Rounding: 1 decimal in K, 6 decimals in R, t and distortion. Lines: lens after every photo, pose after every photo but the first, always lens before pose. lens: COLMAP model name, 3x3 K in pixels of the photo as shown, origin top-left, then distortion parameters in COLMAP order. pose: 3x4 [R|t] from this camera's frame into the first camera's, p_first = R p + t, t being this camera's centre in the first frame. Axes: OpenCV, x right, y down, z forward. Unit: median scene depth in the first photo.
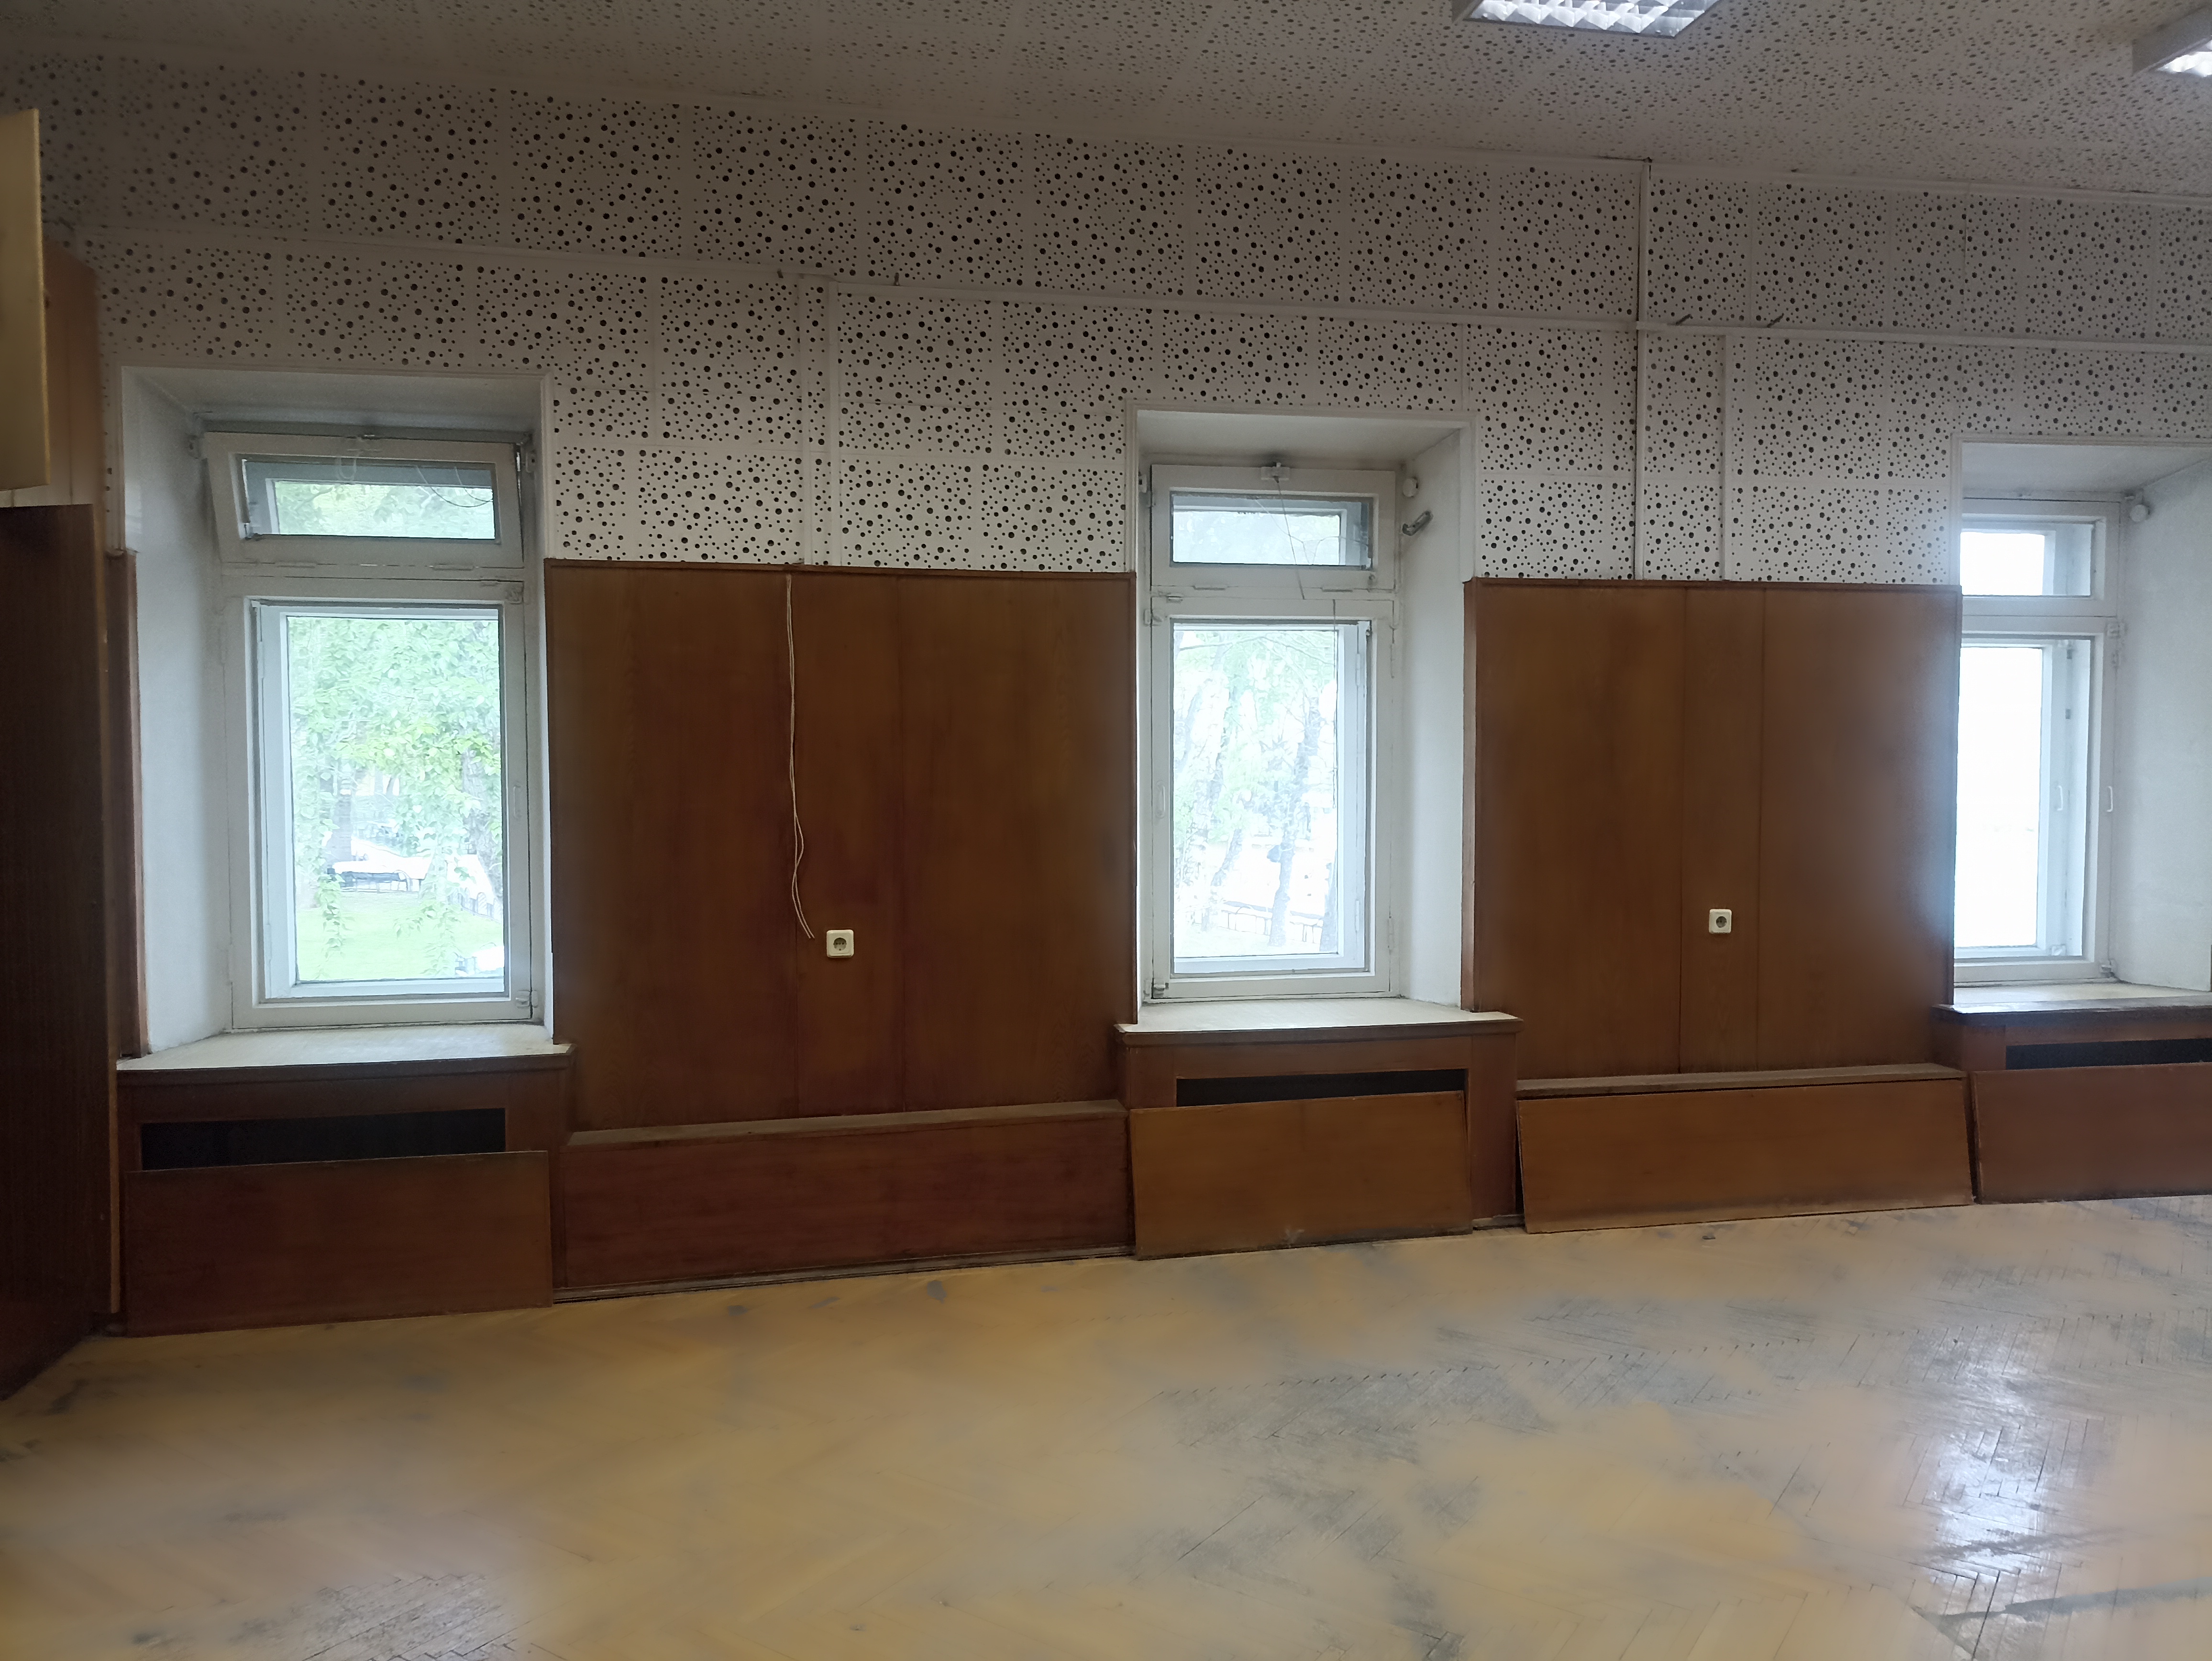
lens RADIAL K [[1639.9, 0, 1109.0], [0, 1639.9, 832.1], [0, 0, 1]] dist [0.035612, -0.015124]
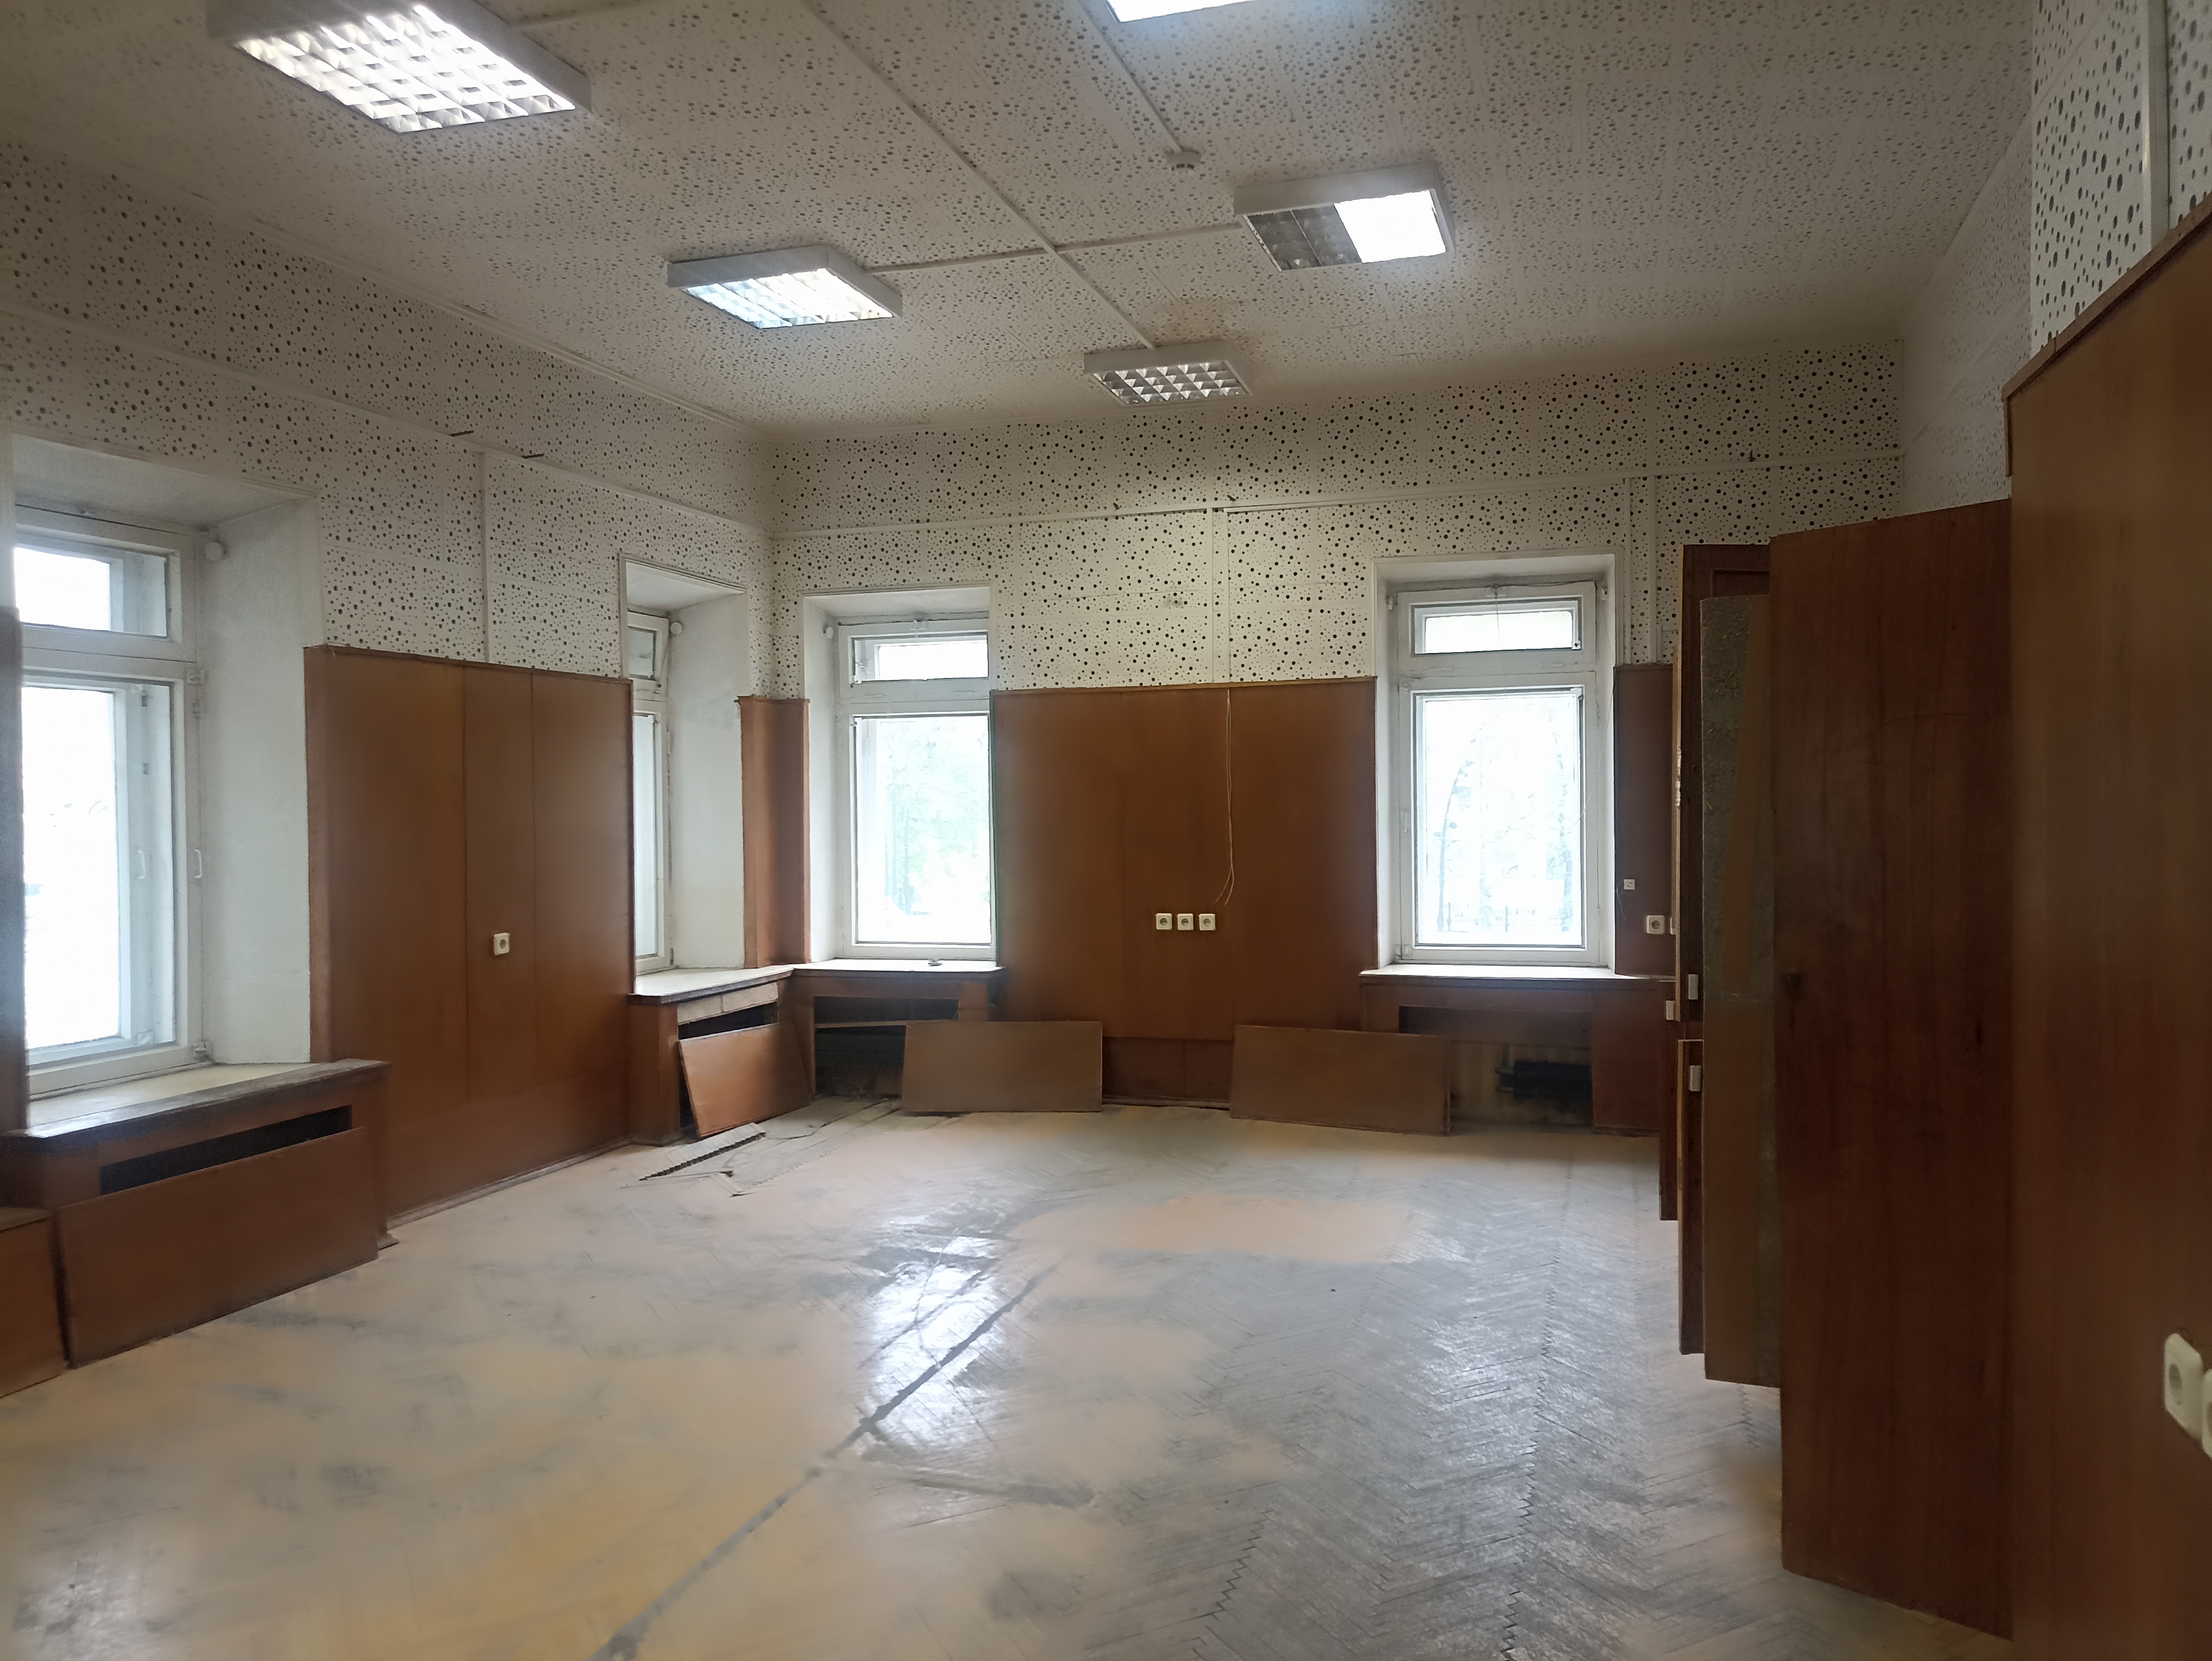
lens RADIAL K [[1639.9, 0, 1109.9], [0, 1639.9, 824.3], [0, 0, 1]] dist [0.035612, -0.015124]
pose [[0.470131, -0.017849, 0.882416, 0.047483], [0.045705, 0.998946, -0.004144, -0.016603], [-0.881412, 0.042279, 0.470452, 0.152430]]
